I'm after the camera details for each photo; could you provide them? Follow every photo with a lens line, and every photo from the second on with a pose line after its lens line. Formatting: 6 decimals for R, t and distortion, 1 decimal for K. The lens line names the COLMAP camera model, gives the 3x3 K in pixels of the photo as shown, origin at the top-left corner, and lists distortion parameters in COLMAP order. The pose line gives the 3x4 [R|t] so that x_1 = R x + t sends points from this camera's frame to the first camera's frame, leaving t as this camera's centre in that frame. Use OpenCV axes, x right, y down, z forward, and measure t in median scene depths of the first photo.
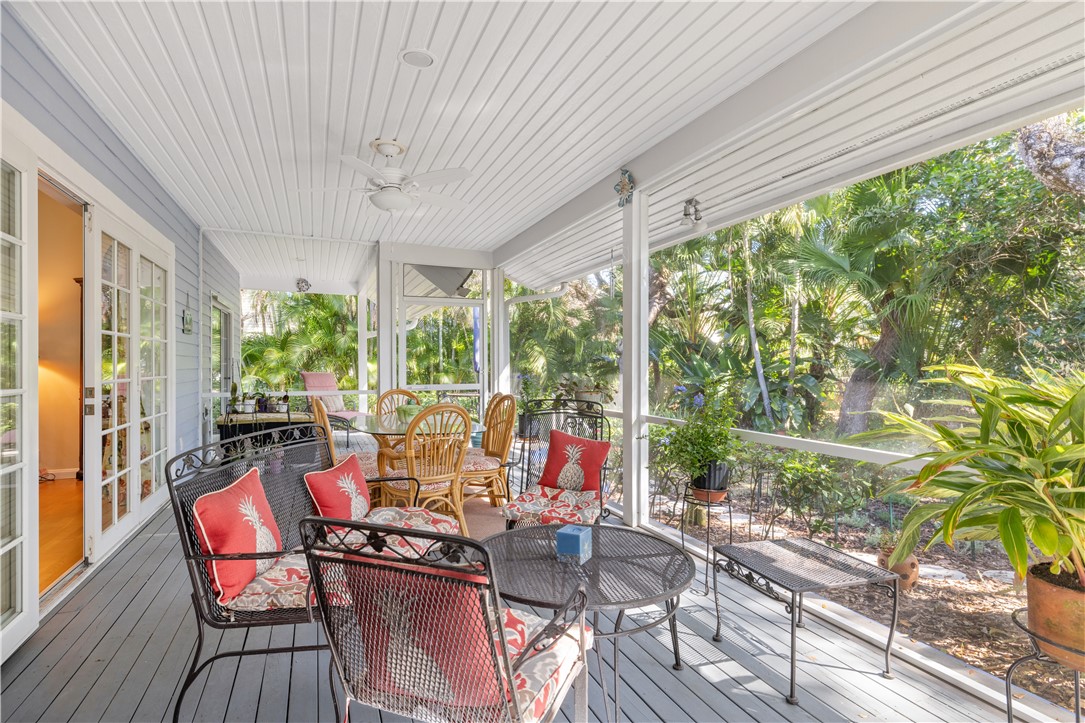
lens RADIAL K [[564.0, 0, 537.8], [0, 564.0, 365.8], [0, 0, 1]] dist [-0.004470, 0.000109]
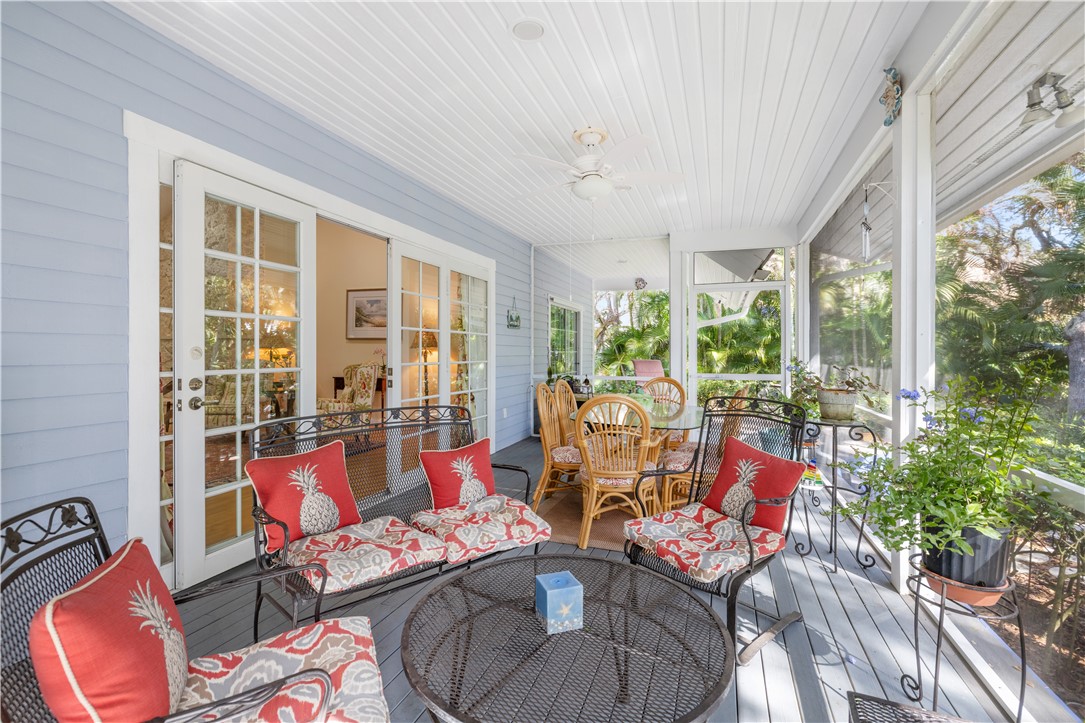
lens RADIAL K [[492.2, 0, 540.1], [0, 492.2, 353.3], [0, 0, 1]] dist [-0.000369, 0.000693]
pose [[0.735943, 0.003054, -0.677036, 0.251586], [-0.004931, 0.999987, -0.000849, 0.000423], [0.677025, 0.003964, 0.735949, 0.277773]]
